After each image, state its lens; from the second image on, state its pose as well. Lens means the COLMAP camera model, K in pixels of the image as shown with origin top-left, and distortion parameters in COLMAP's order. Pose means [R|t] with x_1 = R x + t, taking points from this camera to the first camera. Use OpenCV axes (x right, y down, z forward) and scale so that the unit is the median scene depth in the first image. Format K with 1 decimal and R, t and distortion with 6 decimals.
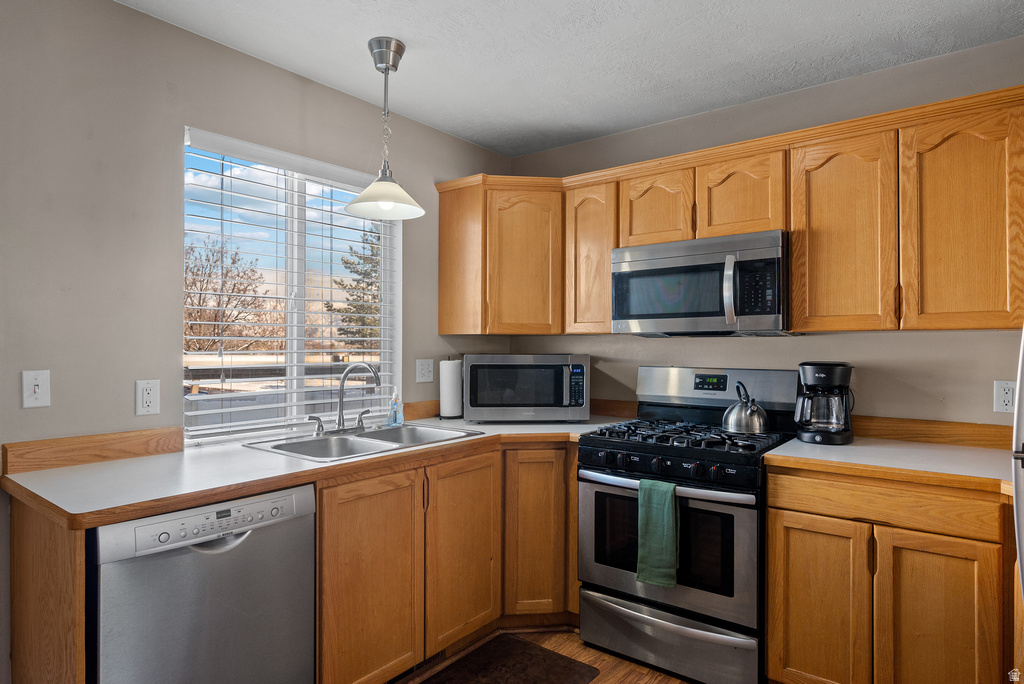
lens RADIAL K [[560.2, 0, 513.0], [0, 560.2, 341.7], [0, 0, 1]] dist [-0.001356, 0.000554]
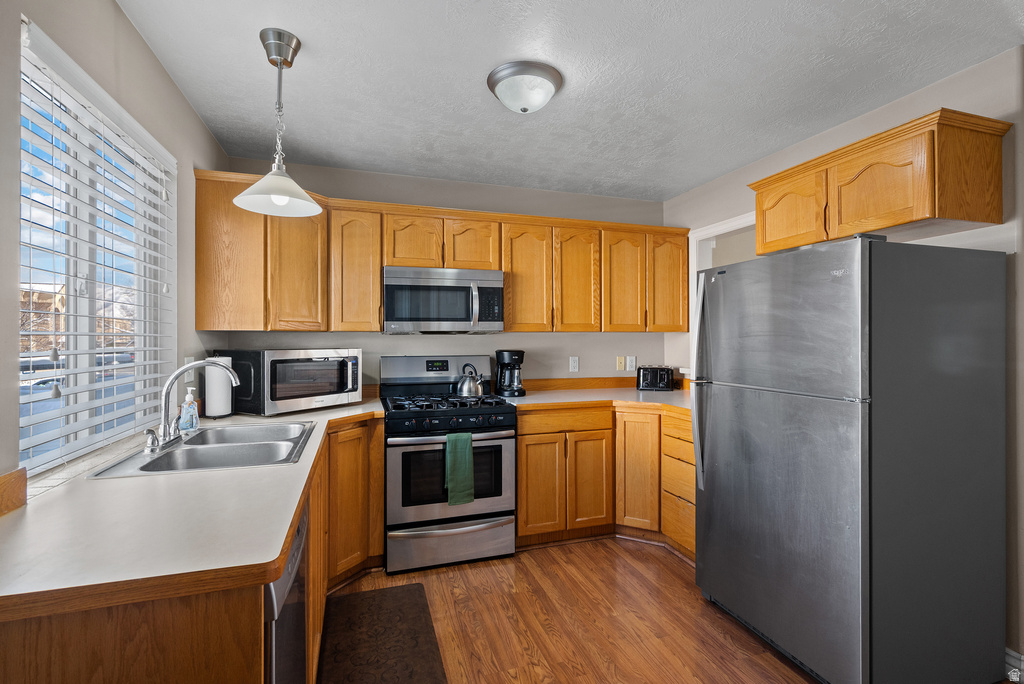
lens RADIAL K [[450.5, 0, 495.8], [0, 450.5, 337.6], [0, 0, 1]] dist [-0.000813, -0.000523]
pose [[0.603130, 0.000081, 0.797643, -0.586902], [-0.000964, 0.999999, 0.000627, -0.001843], [-0.797642, -0.001147, 0.603130, 0.202549]]
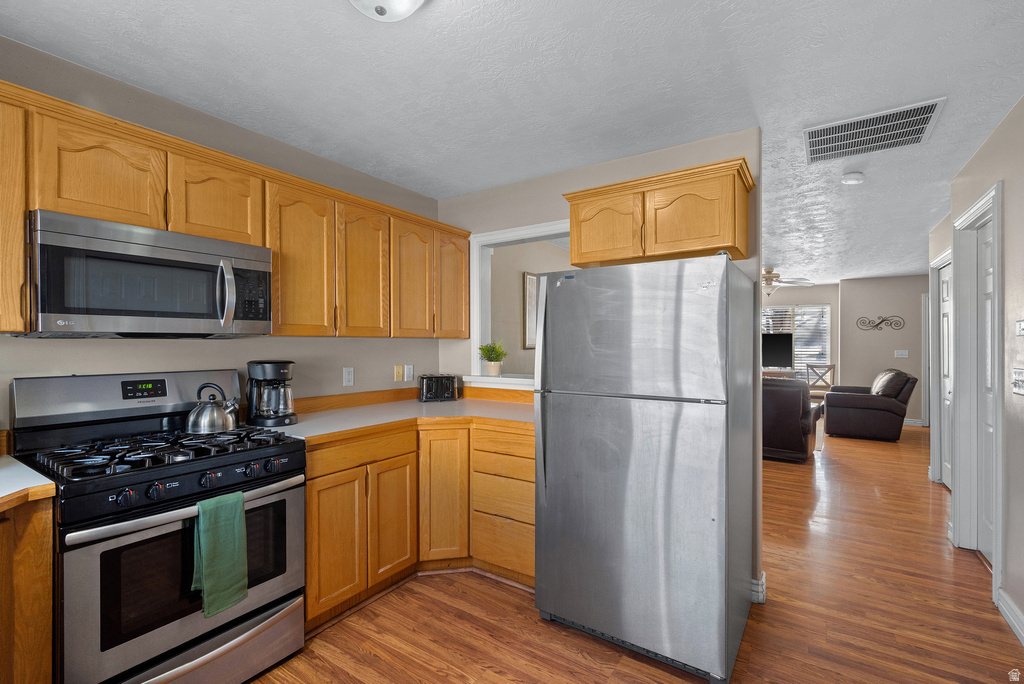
lens RADIAL K [[450.5, 0, 501.1], [0, 450.5, 345.3], [0, 0, 1]] dist [-0.000813, -0.000523]
pose [[-0.027977, -0.003673, 0.999602, -0.463388], [-0.003593, 0.999987, 0.003573, -0.002991], [-0.999602, -0.003491, -0.027990, 0.530525]]
